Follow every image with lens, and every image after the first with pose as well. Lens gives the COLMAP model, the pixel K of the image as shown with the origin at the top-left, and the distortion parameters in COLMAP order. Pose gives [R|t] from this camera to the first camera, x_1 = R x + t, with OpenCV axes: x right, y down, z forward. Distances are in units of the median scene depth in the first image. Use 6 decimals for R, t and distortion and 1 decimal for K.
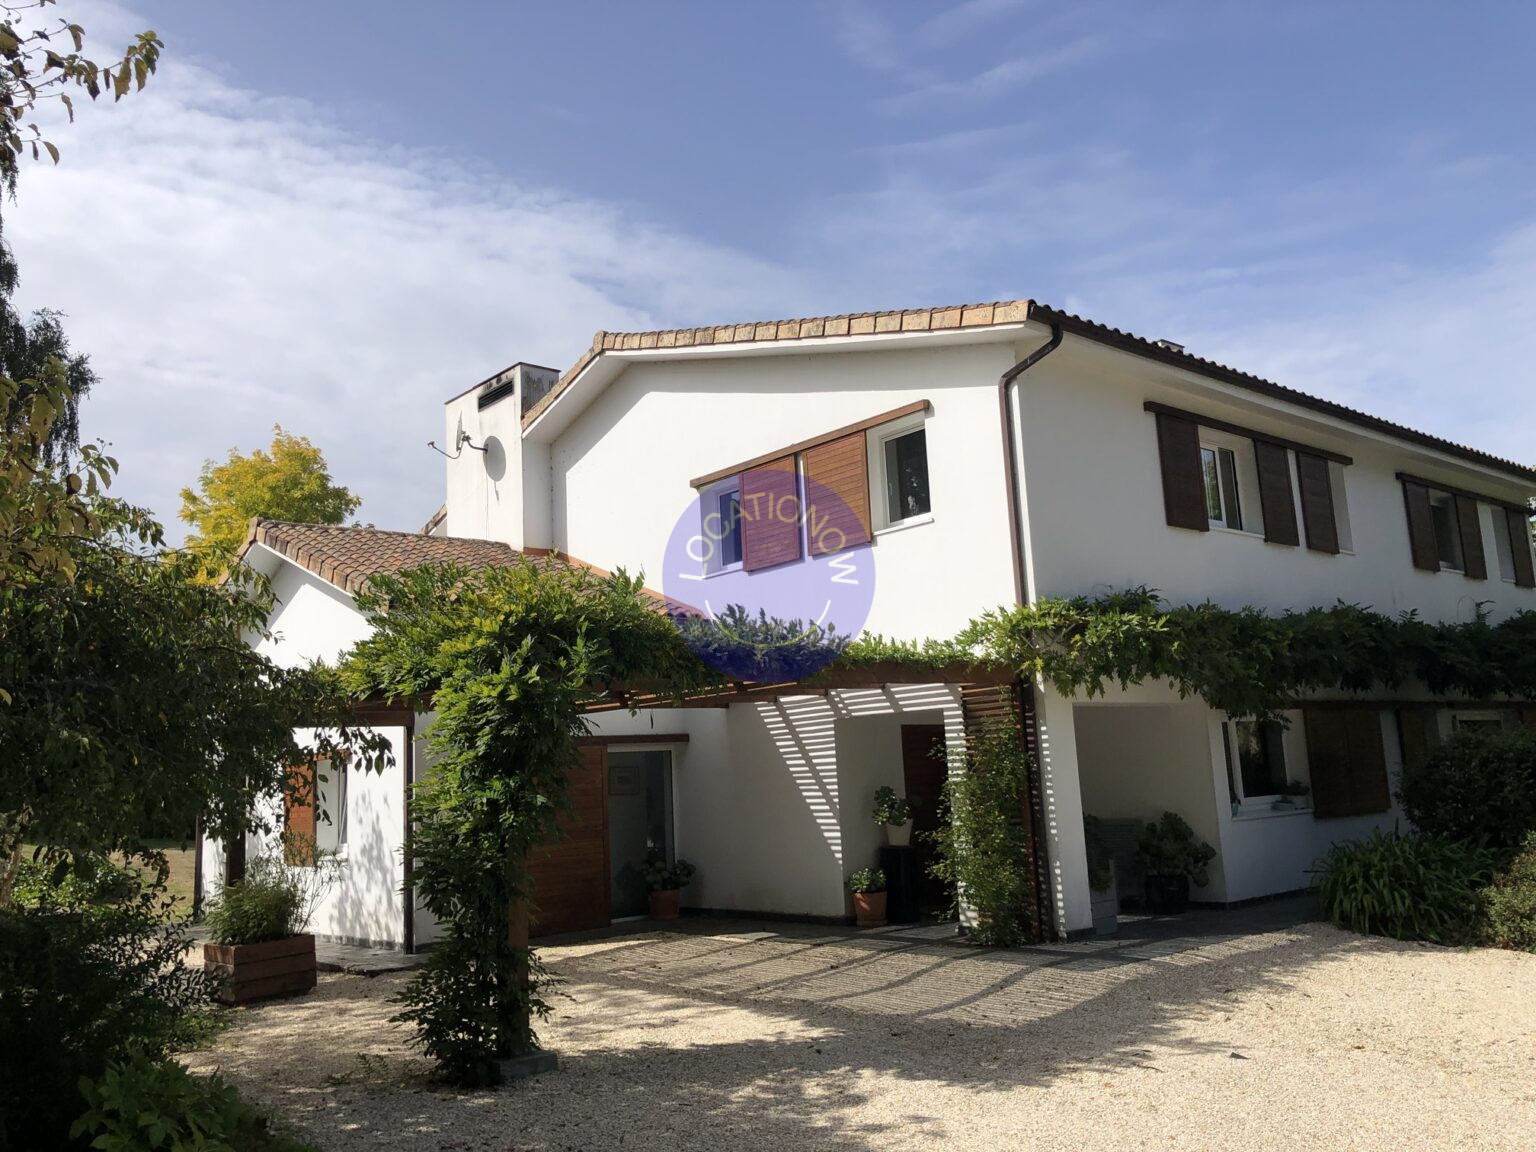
lens RADIAL K [[1238.4, 0, 768.0], [0, 1238.4, 576.0], [0, 0, 1]] dist [0.005936, -0.002479]
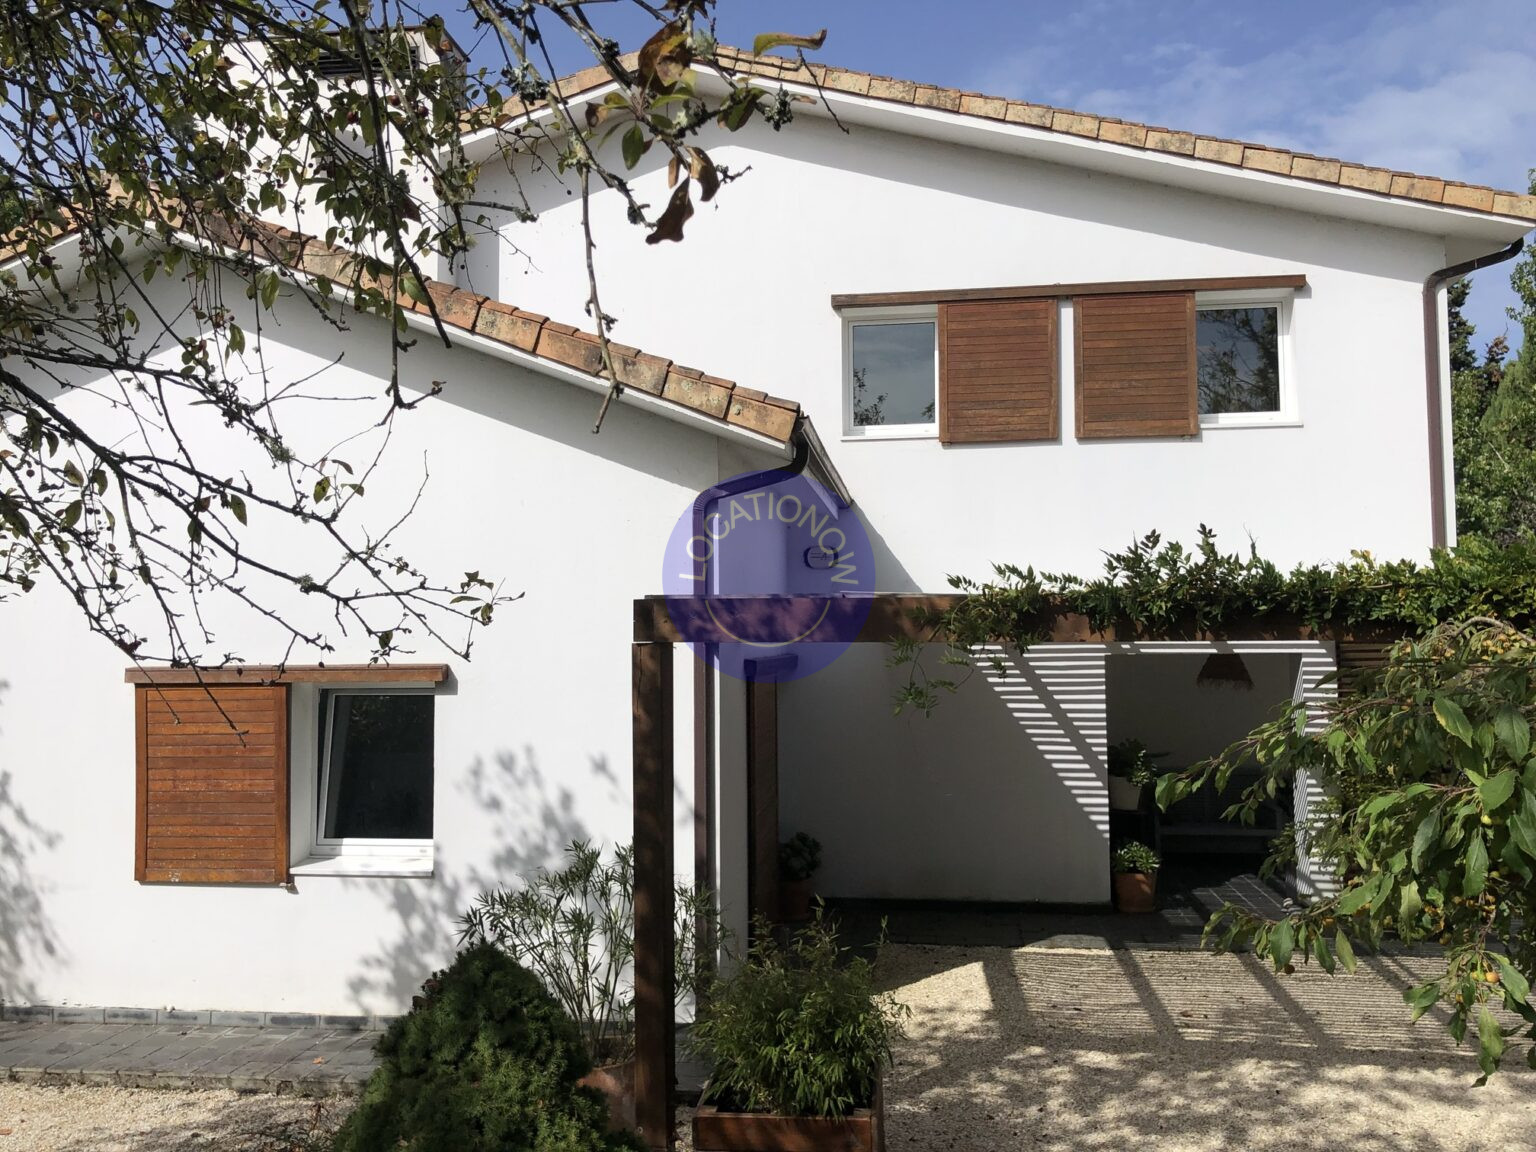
lens RADIAL K [[1238.4, 0, 768.0], [0, 1238.4, 576.0], [0, 0, 1]] dist [0.005936, -0.002479]
pose [[0.749563, 0.084156, 0.656562, -0.622588], [-0.138315, 0.989902, 0.031025, 0.072789], [-0.647321, -0.114068, 0.753634, 0.561011]]
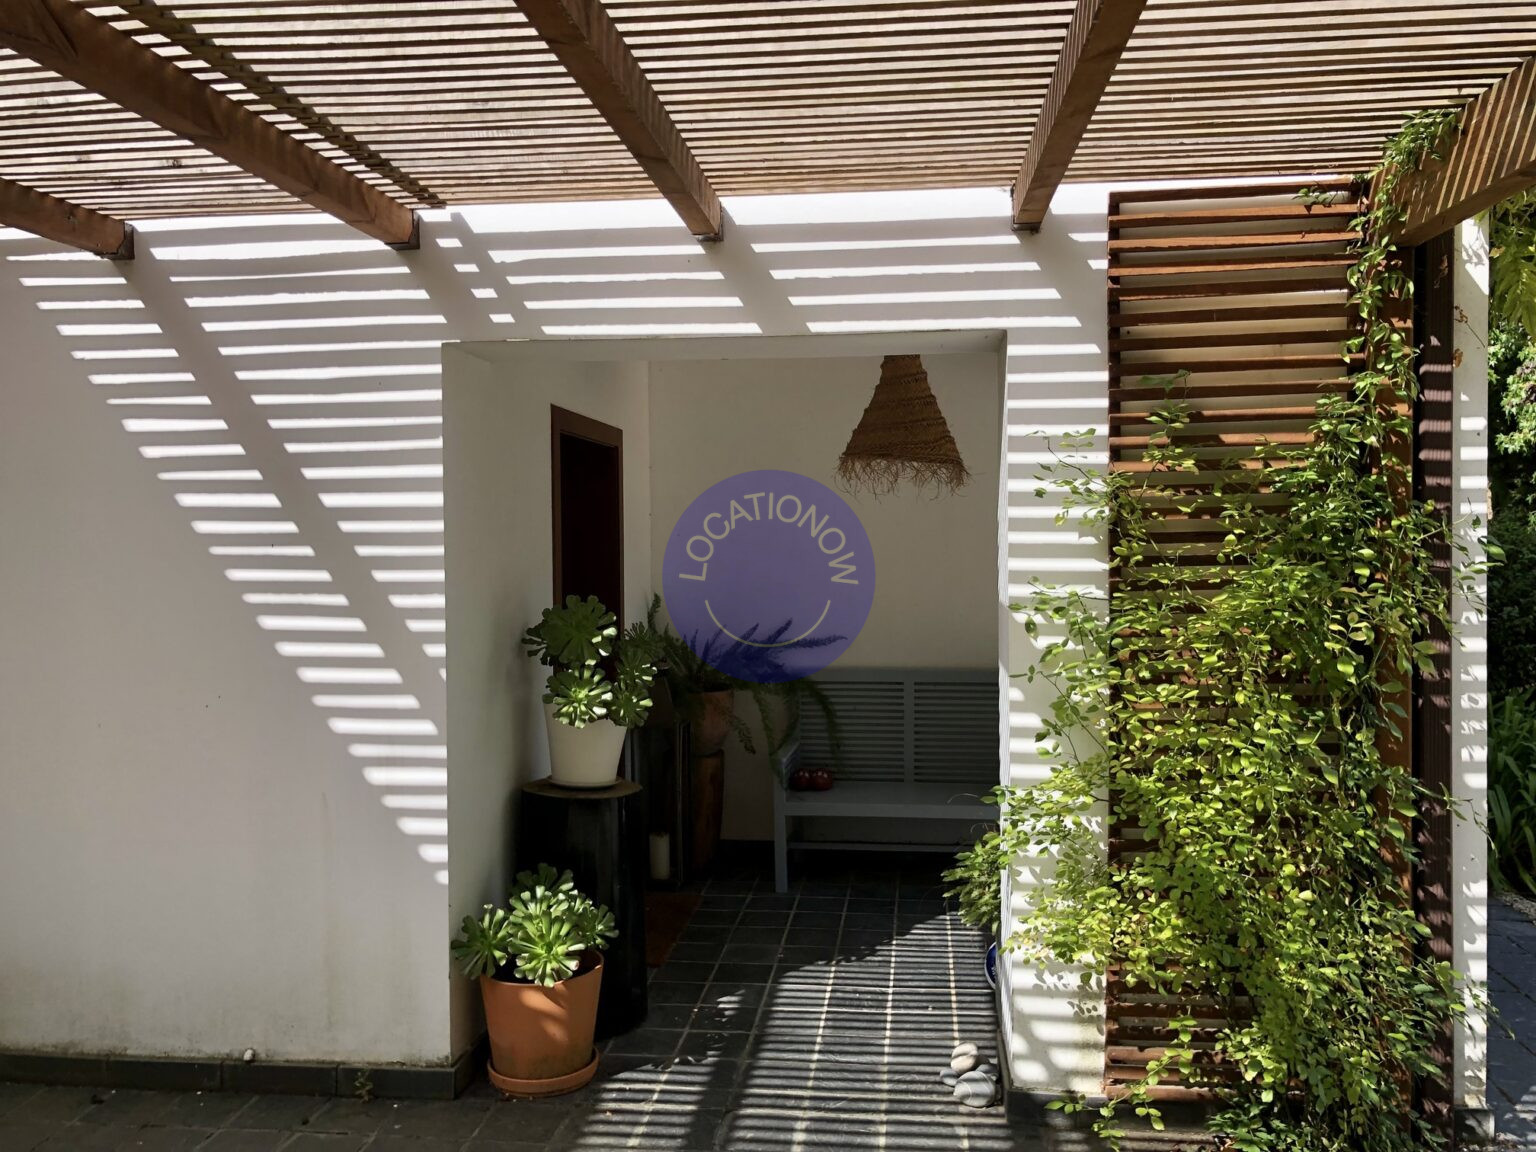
lens RADIAL K [[1238.4, 0, 768.0], [0, 1238.4, 576.0], [0, 0, 1]] dist [0.005936, -0.002479]
pose [[0.721005, 0.023524, 0.692531, -0.077414], [-0.139332, 0.983933, 0.111638, 0.125901], [-0.678777, -0.176983, 0.712698, 0.765367]]
